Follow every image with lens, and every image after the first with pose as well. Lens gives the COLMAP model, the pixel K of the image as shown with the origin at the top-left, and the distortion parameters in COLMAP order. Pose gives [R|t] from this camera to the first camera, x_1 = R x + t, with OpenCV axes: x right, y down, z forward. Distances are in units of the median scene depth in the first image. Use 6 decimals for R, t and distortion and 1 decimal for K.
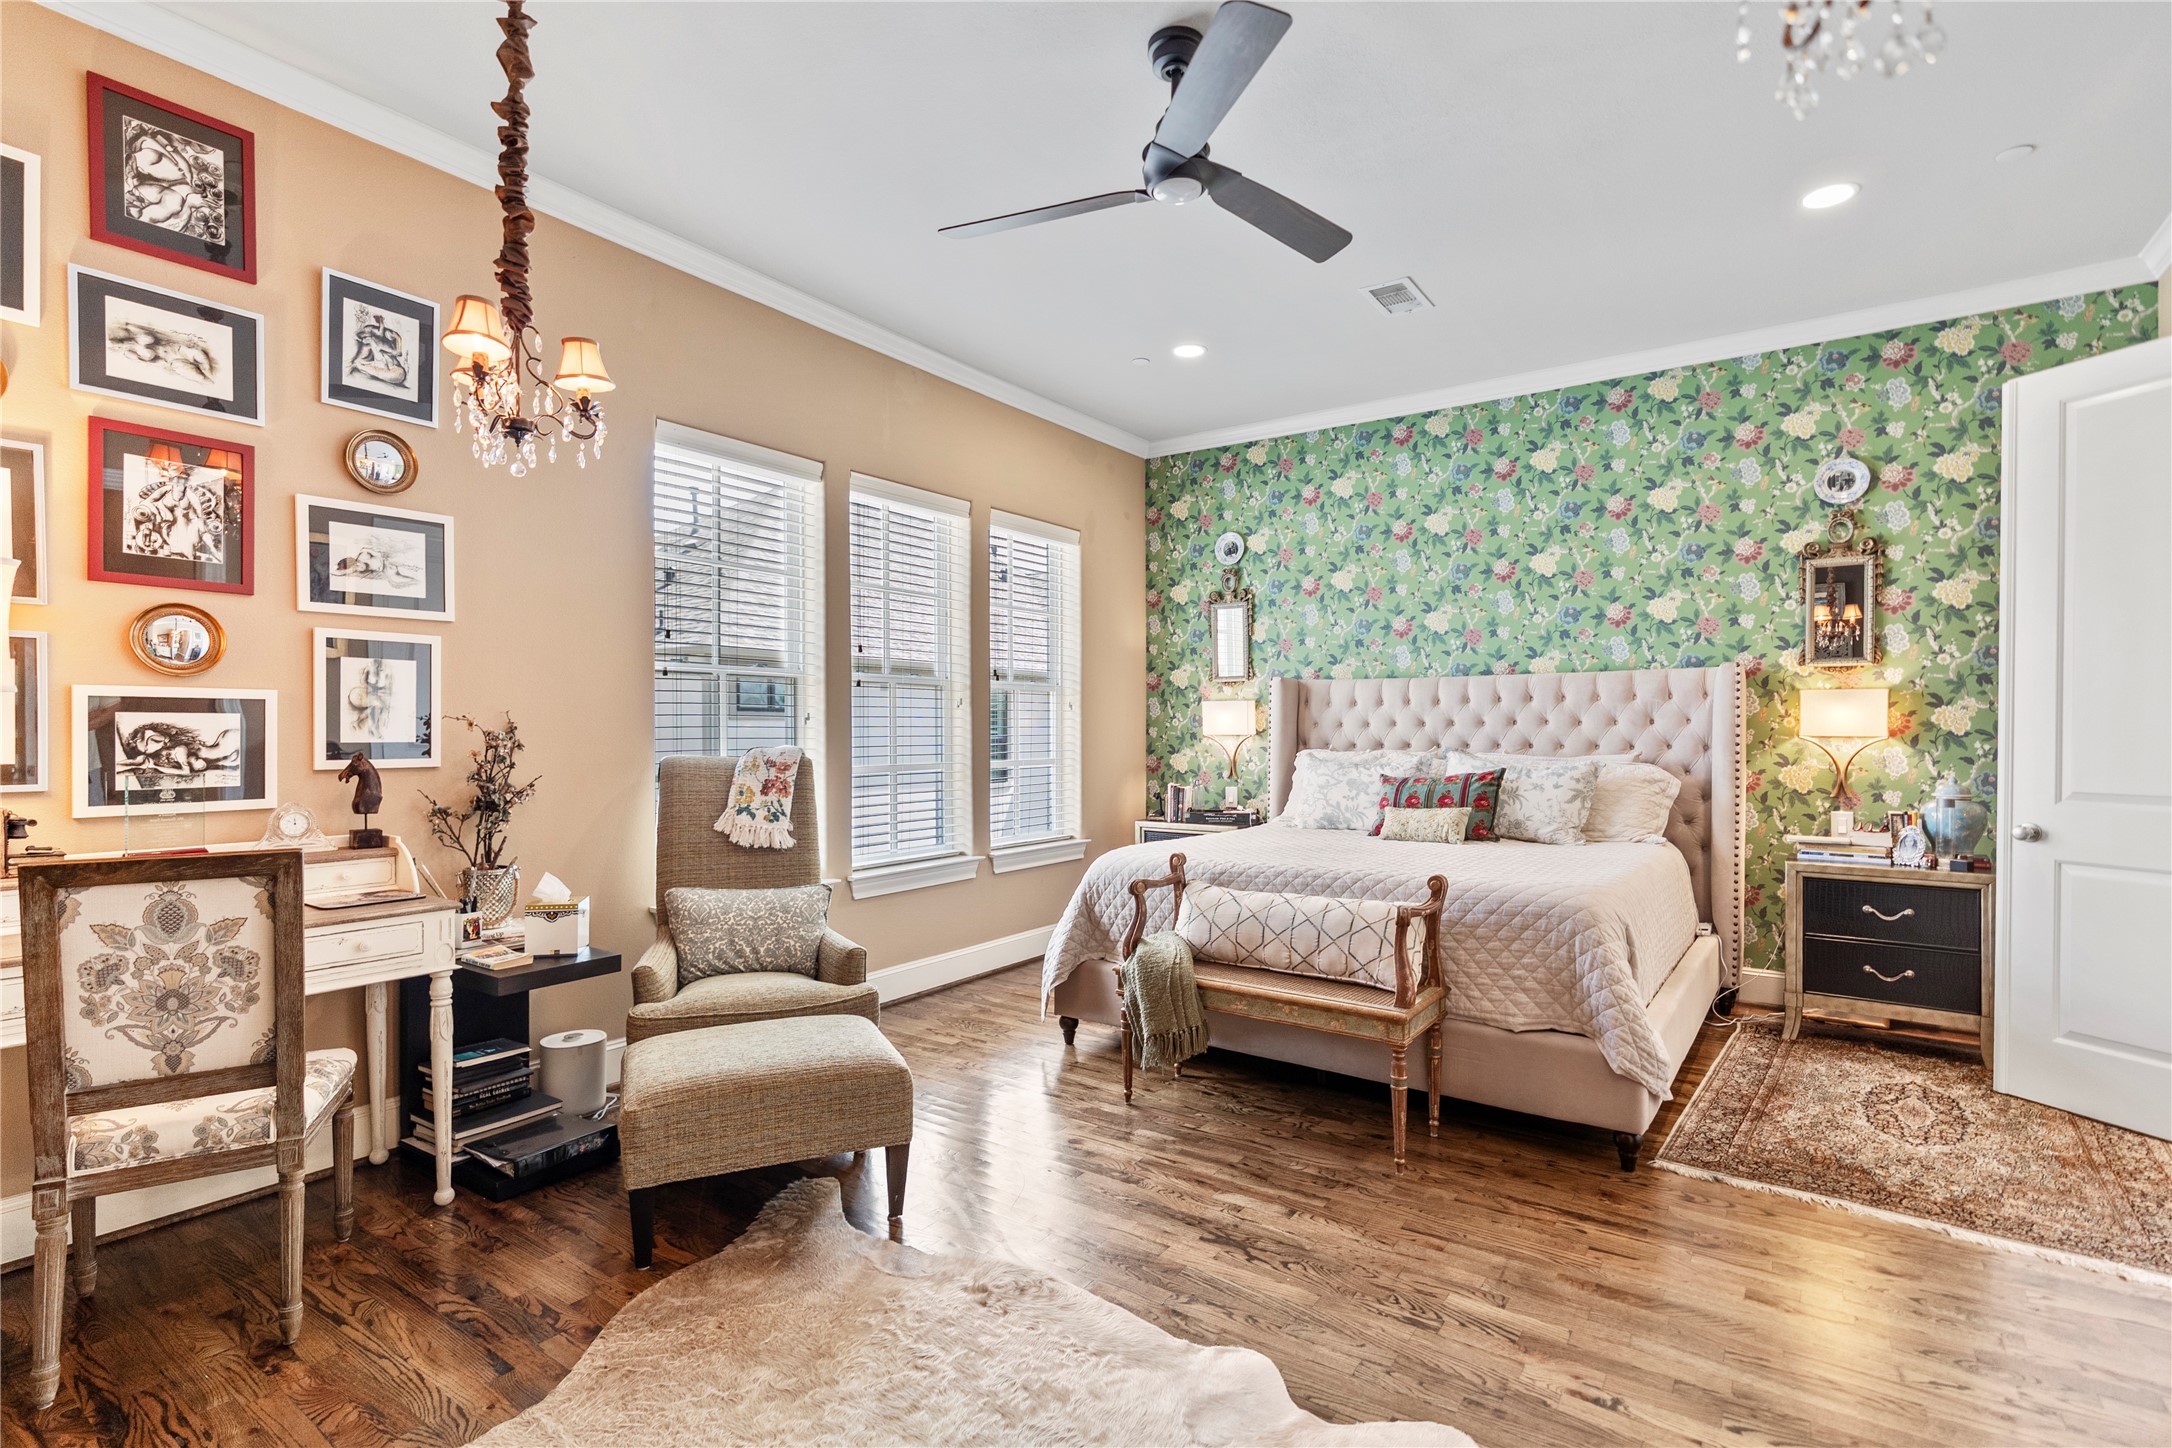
lens RADIAL K [[988.2, 0, 1088.1], [0, 988.2, 736.4], [0, 0, 1]] dist [-0.002533, 0.000790]
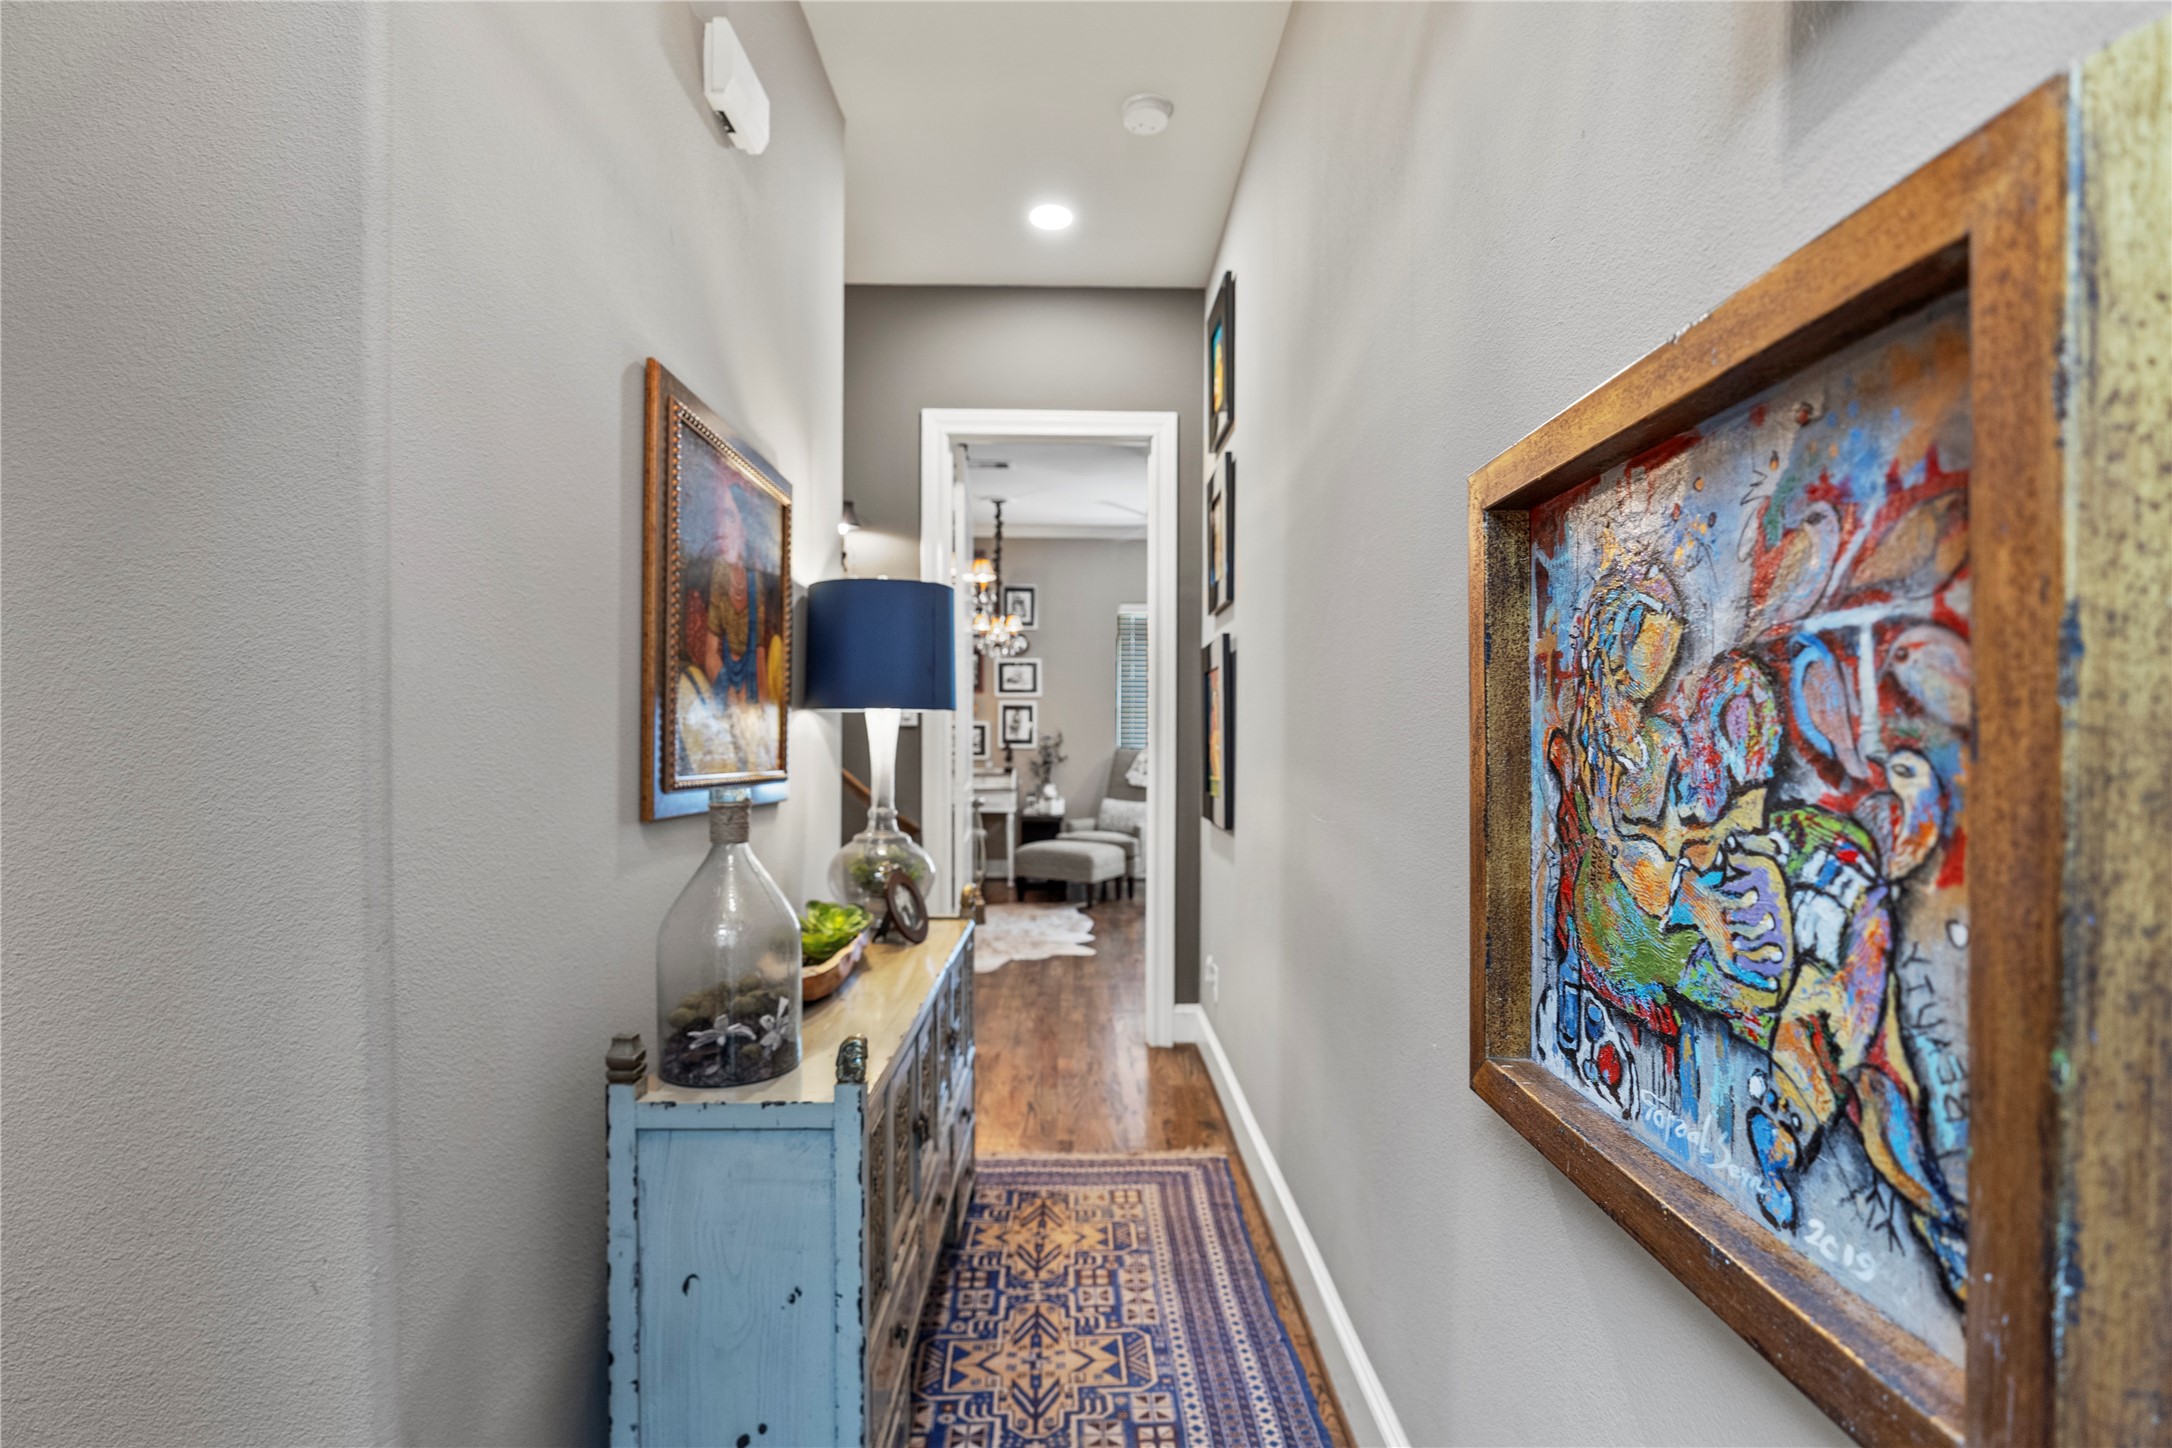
lens RADIAL K [[988.2, 0, 1088.1], [0, 988.2, 736.4], [0, 0, 1]] dist [-0.002533, 0.000790]
pose [[0.583944, 0.003015, -0.811788, 1.309305], [-0.010013, 0.999944, -0.003489, 0.004932], [0.811732, 0.010166, 0.583942, -0.404356]]
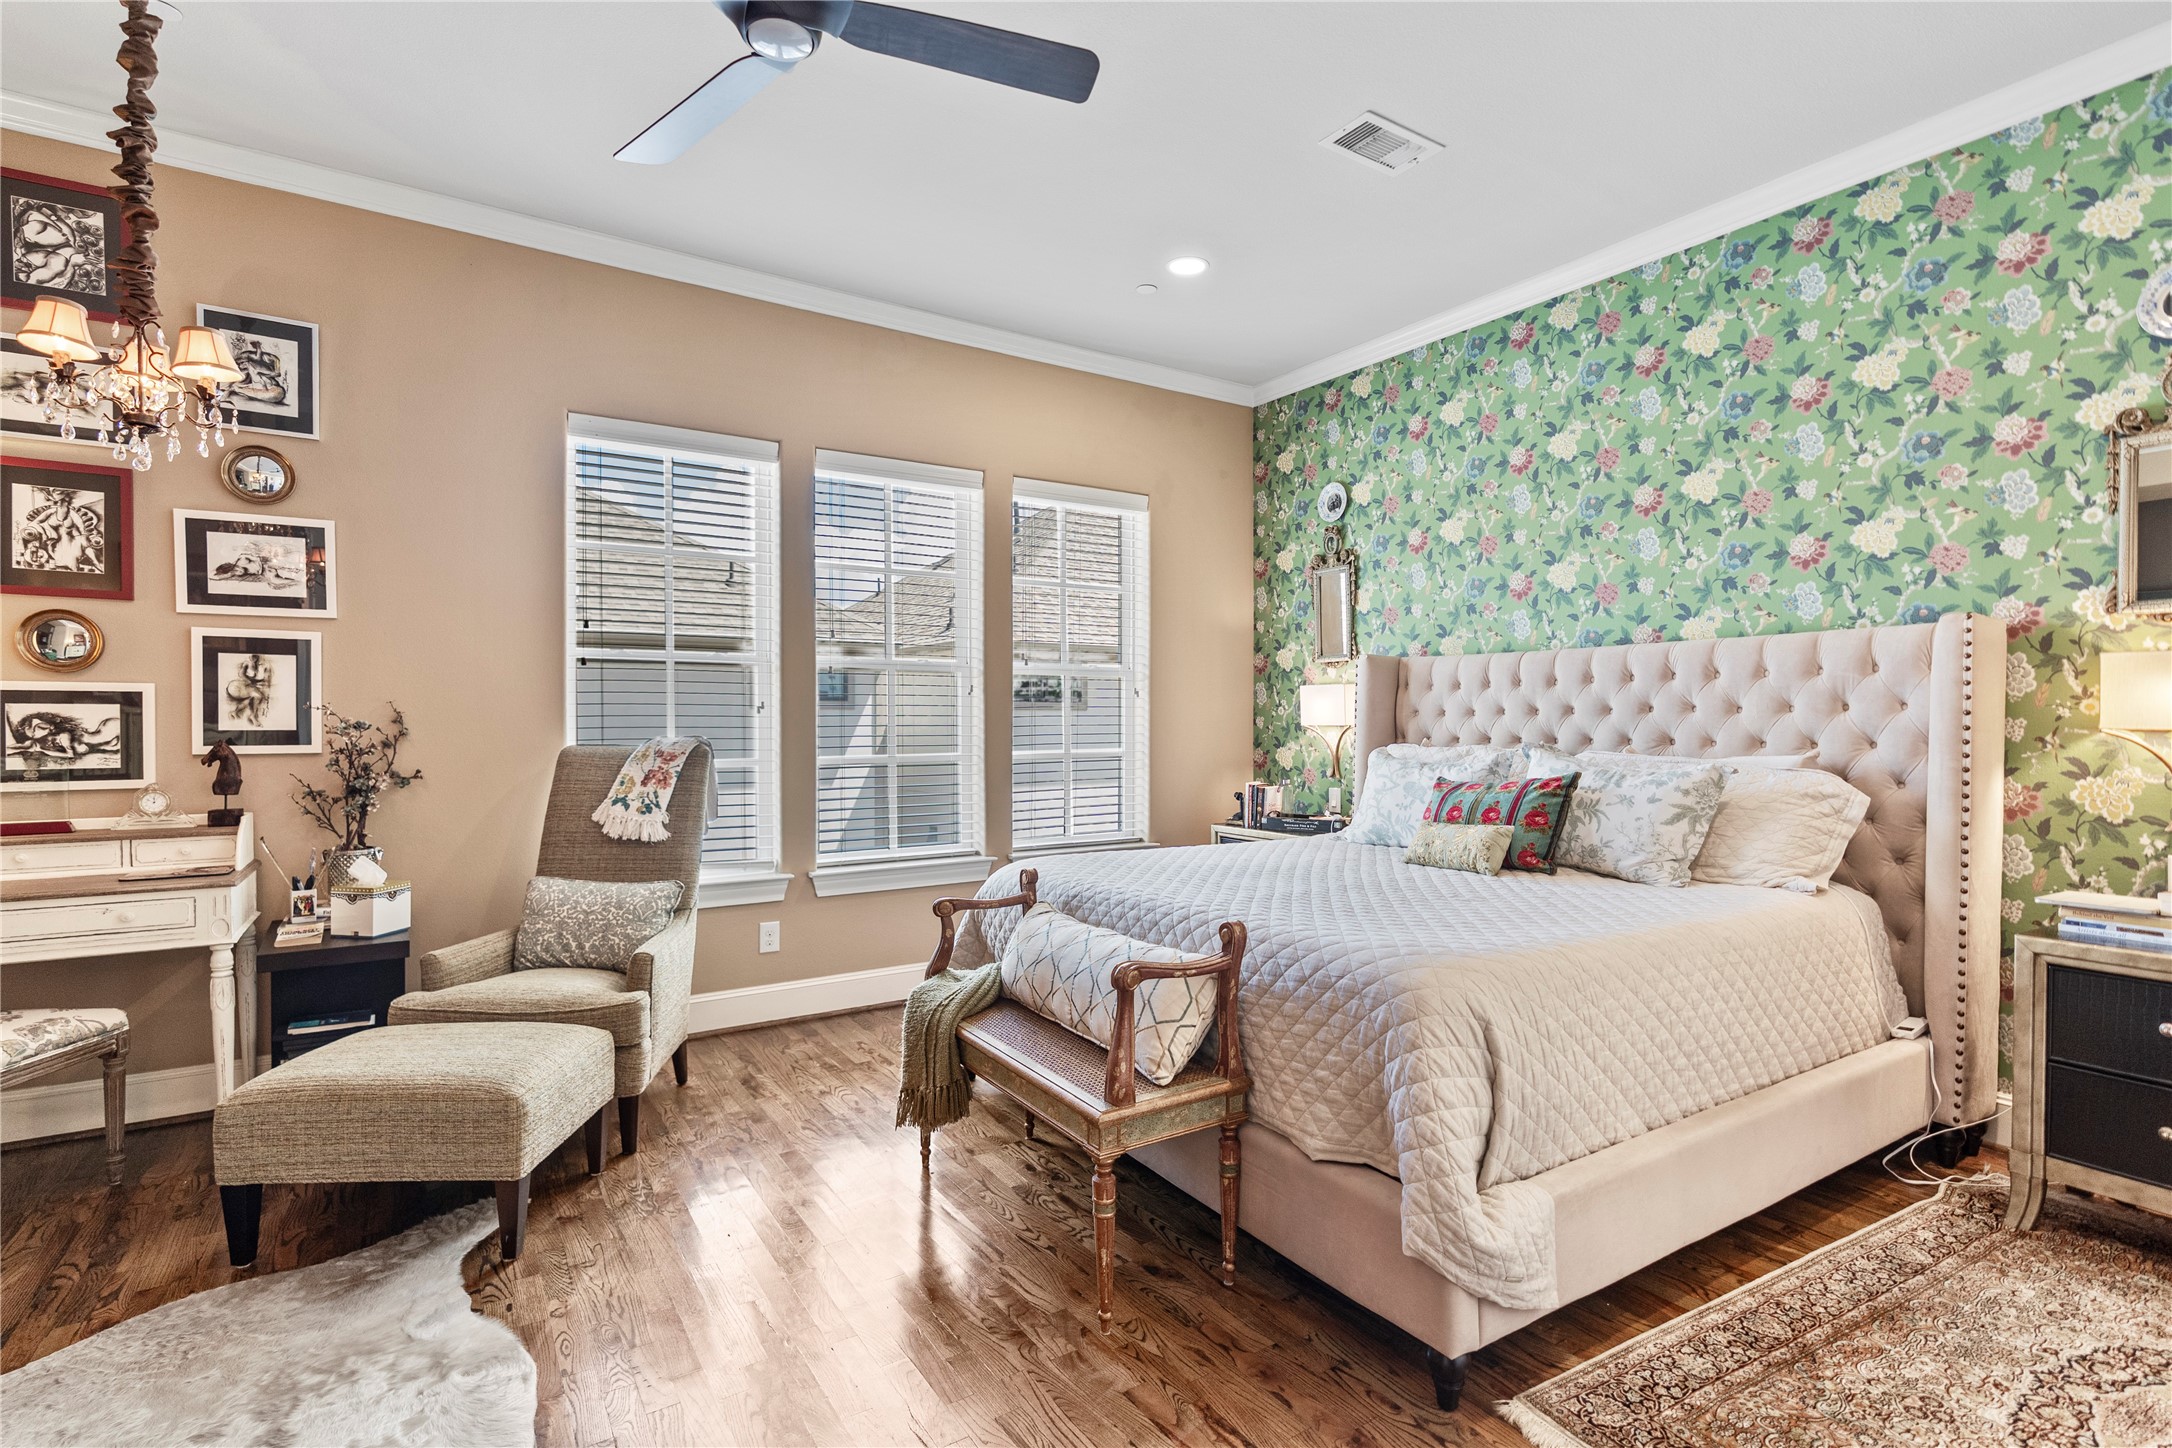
lens RADIAL K [[988.7, 0, 1090.3], [0, 988.7, 730.8], [0, 0, 1]] dist [-0.004195, 0.001357]
pose [[0.931729, 0.004226, -0.363131, 0.393338], [-0.002748, 0.999986, 0.004587, -0.000542], [0.363145, -0.003276, 0.931727, 0.225267]]
